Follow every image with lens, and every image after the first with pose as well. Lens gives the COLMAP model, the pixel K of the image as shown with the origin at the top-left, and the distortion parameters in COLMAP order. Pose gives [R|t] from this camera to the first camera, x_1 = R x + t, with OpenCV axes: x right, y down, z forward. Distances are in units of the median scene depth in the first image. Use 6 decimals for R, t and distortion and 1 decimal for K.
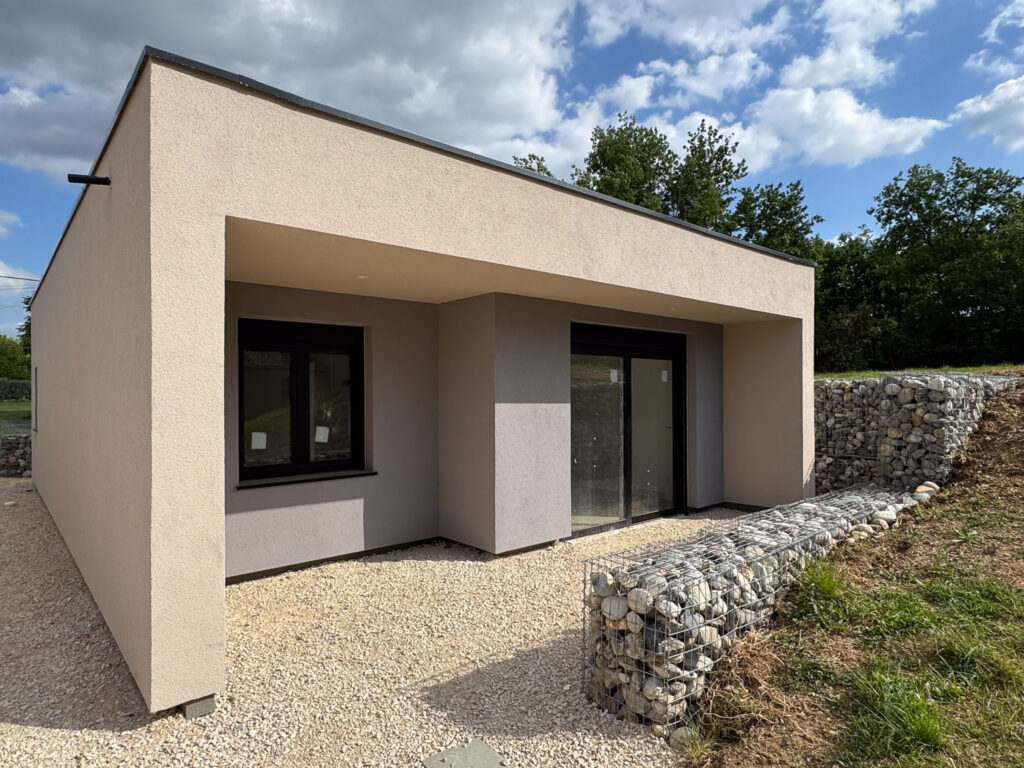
lens RADIAL K [[593.0, 0, 511.3], [0, 593.0, 387.1], [0, 0, 1]] dist [0.020873, 0.001392]
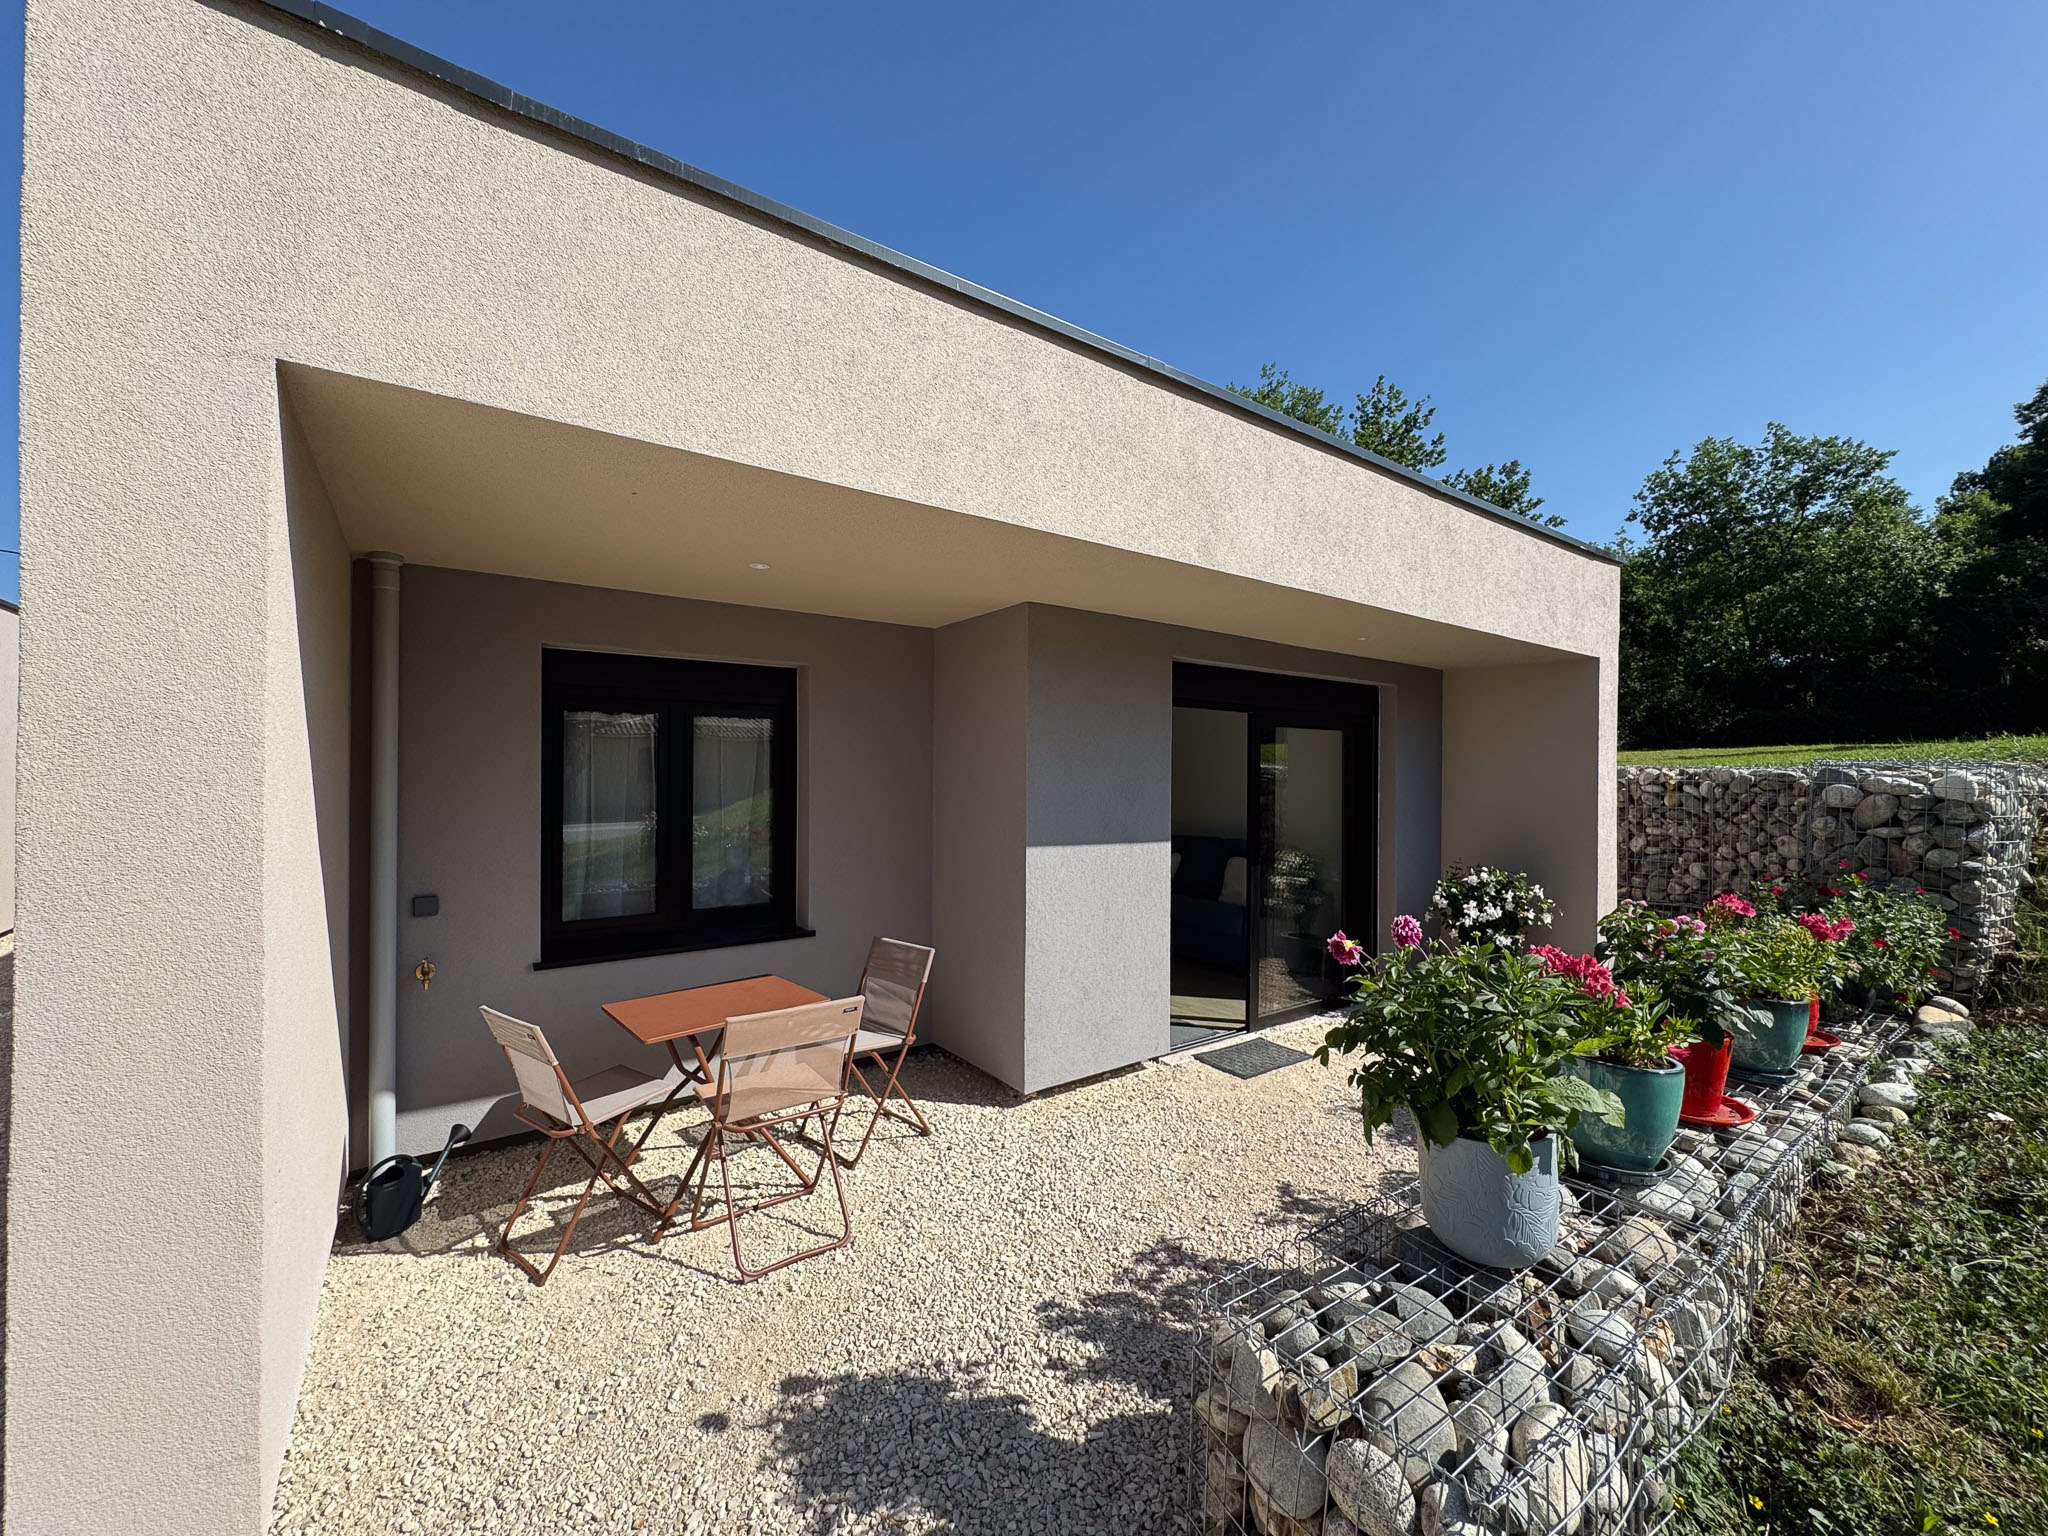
lens RADIAL K [[815.7, 0, 1027.7], [0, 815.7, 768.2], [0, 0, 1]] dist [-0.001305, -0.000197]
pose [[0.996413, 0.010381, -0.083979, 0.031135], [-0.010154, 0.999944, 0.003133, -0.011955], [0.084007, -0.002269, 0.996463, 0.249290]]
